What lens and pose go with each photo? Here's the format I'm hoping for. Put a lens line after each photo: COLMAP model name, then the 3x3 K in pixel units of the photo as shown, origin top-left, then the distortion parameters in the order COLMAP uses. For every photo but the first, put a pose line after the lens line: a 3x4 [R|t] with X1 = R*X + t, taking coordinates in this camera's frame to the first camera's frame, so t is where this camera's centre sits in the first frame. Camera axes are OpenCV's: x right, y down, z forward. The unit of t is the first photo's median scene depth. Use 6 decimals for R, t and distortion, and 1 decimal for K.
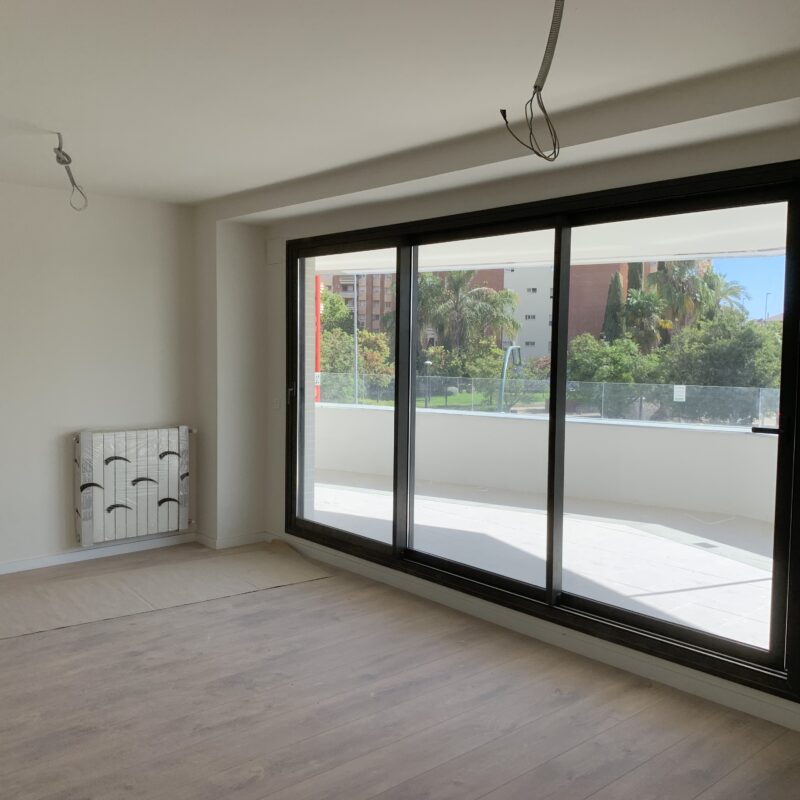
lens RADIAL K [[815.1, 0, 400.0], [0, 815.1, 400.0], [0, 0, 1]] dist [0.240953, -0.539432]
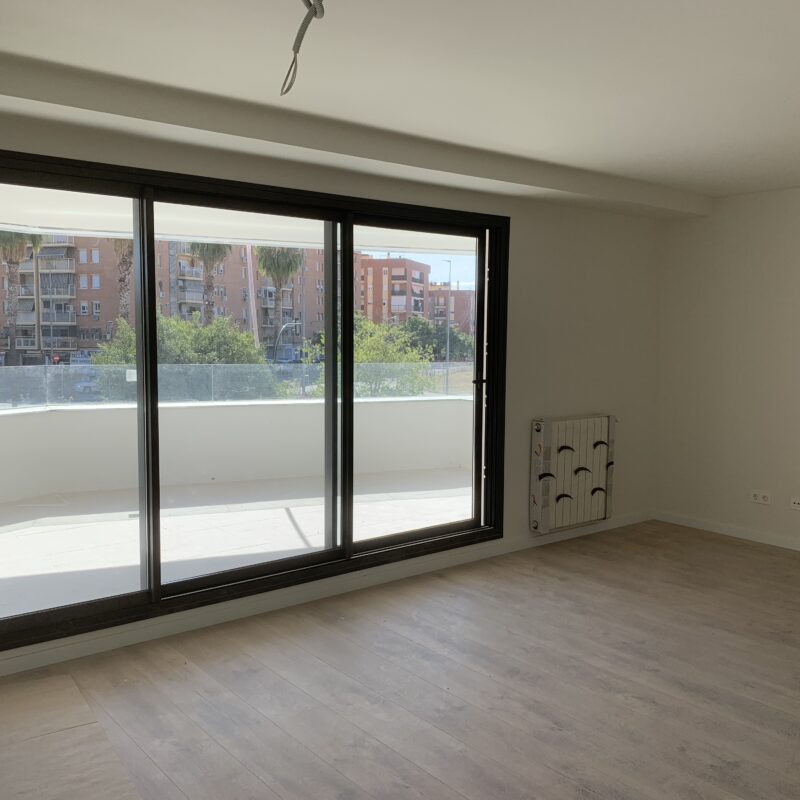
lens RADIAL K [[799.7, 0, 400.0], [0, 799.7, 400.0], [0, 0, 1]] dist [-0.020461, -0.021964]
pose [[0.042328, -0.099866, 0.994100, -0.850399], [0.063560, 0.993246, 0.097074, -0.066280], [-0.997080, 0.059076, 0.048389, 0.840218]]
